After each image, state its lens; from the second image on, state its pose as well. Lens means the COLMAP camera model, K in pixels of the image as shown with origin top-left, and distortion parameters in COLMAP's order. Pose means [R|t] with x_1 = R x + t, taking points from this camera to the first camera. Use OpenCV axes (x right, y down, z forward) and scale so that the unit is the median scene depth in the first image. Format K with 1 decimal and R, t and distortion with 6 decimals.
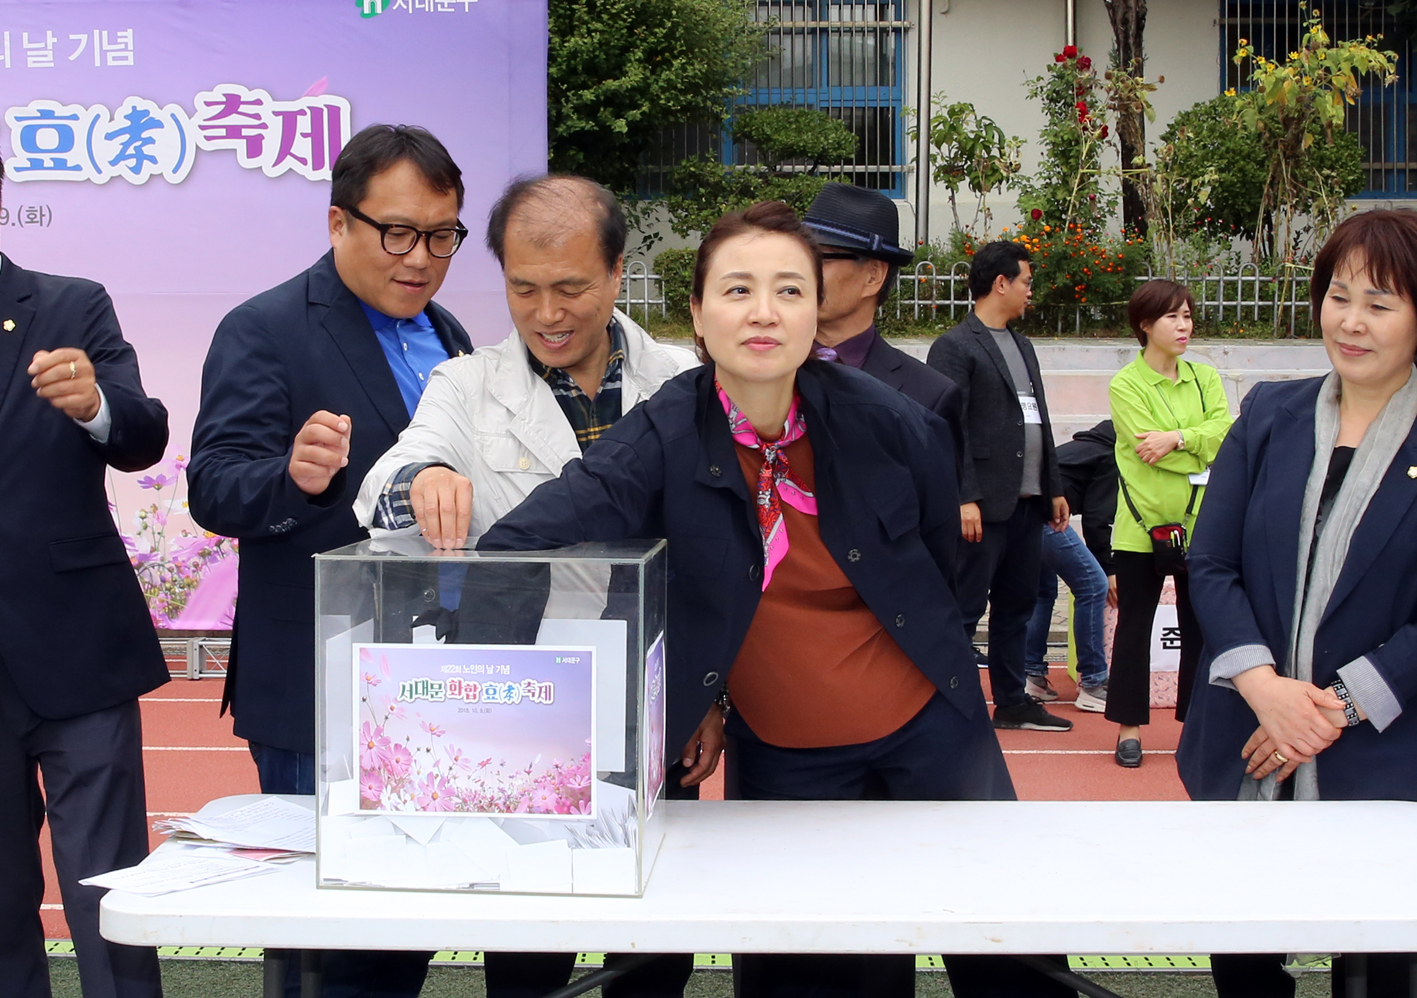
lens RADIAL K [[2285.3, 0, 565.1], [0, 2285.3, 498.1], [0, 0, 1]] dist [-0.120944, 0.094933]
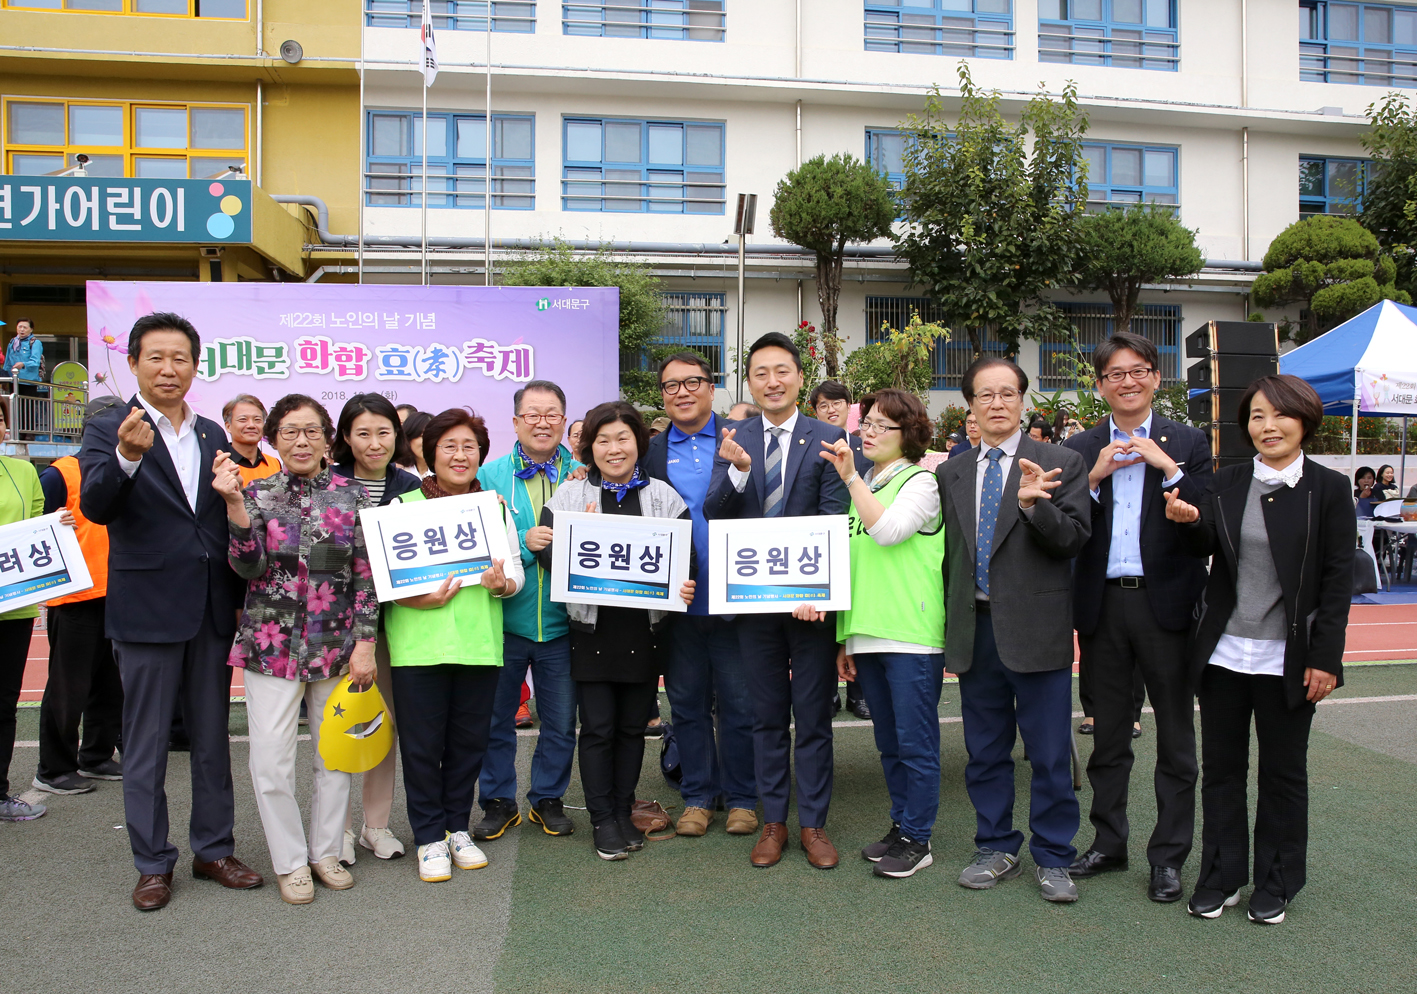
lens RADIAL K [[1160.9, 0, 756.1], [0, 1160.9, 515.9], [0, 0, 1]] dist [-0.113780, 0.093108]
pose [[0.976307, -0.008619, 0.216218, -0.077563], [0.012064, 0.999820, -0.014619, 0.008860], [-0.216053, 0.016881, 0.976236, -0.107207]]
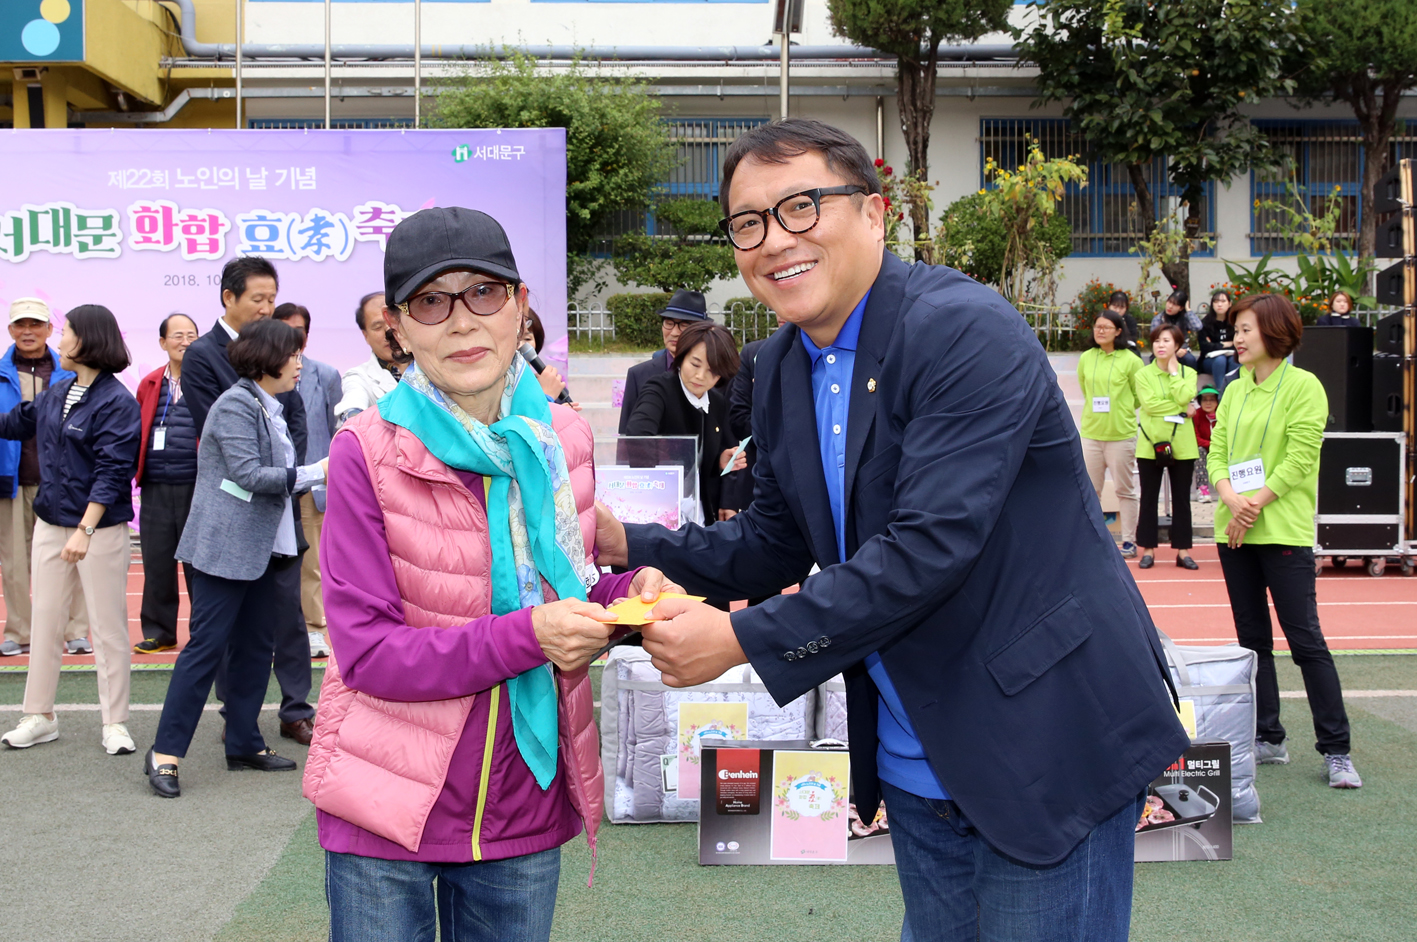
lens RADIAL K [[1830.4, 0, 688.3], [0, 1830.4, 420.7], [0, 0, 1]] dist [-0.057809, 0.136007]
pose [[0.994207, -0.006429, 0.107294, -0.038949], [0.009929, 0.999435, -0.032112, 0.014219], [-0.107026, 0.032991, 0.993709, -0.211119]]
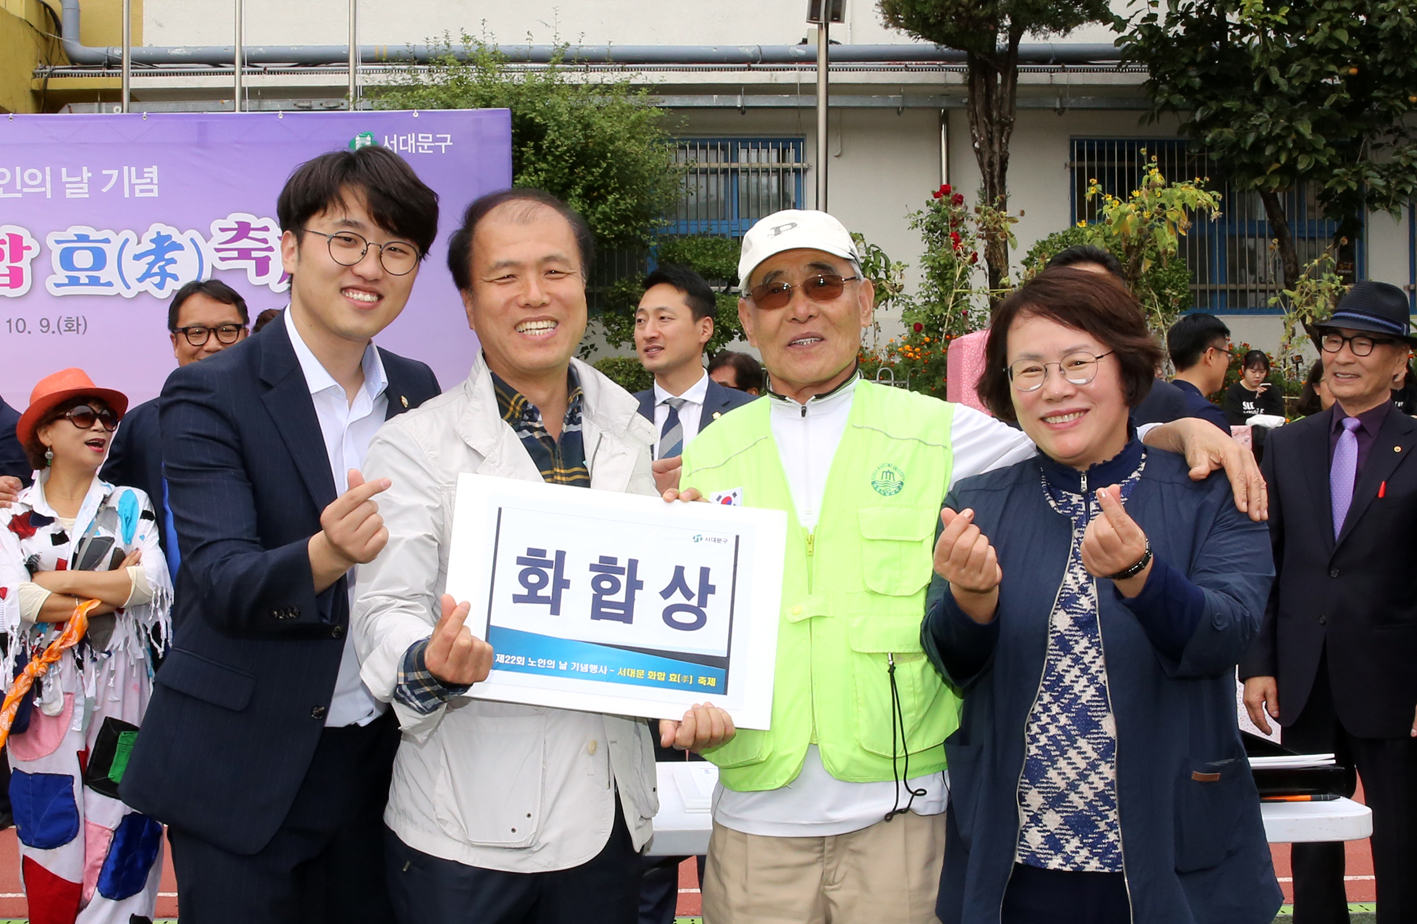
lens RADIAL K [[2039.4, 0, 682.3], [0, 2039.4, 526.2], [0, 0, 1]] dist [-0.123924, 0.115211]
pose [[0.995899, -0.007043, 0.090199, -0.009689], [0.009693, 0.999533, -0.028970, 0.007234], [-0.089953, 0.029726, 0.995502, -0.034516]]
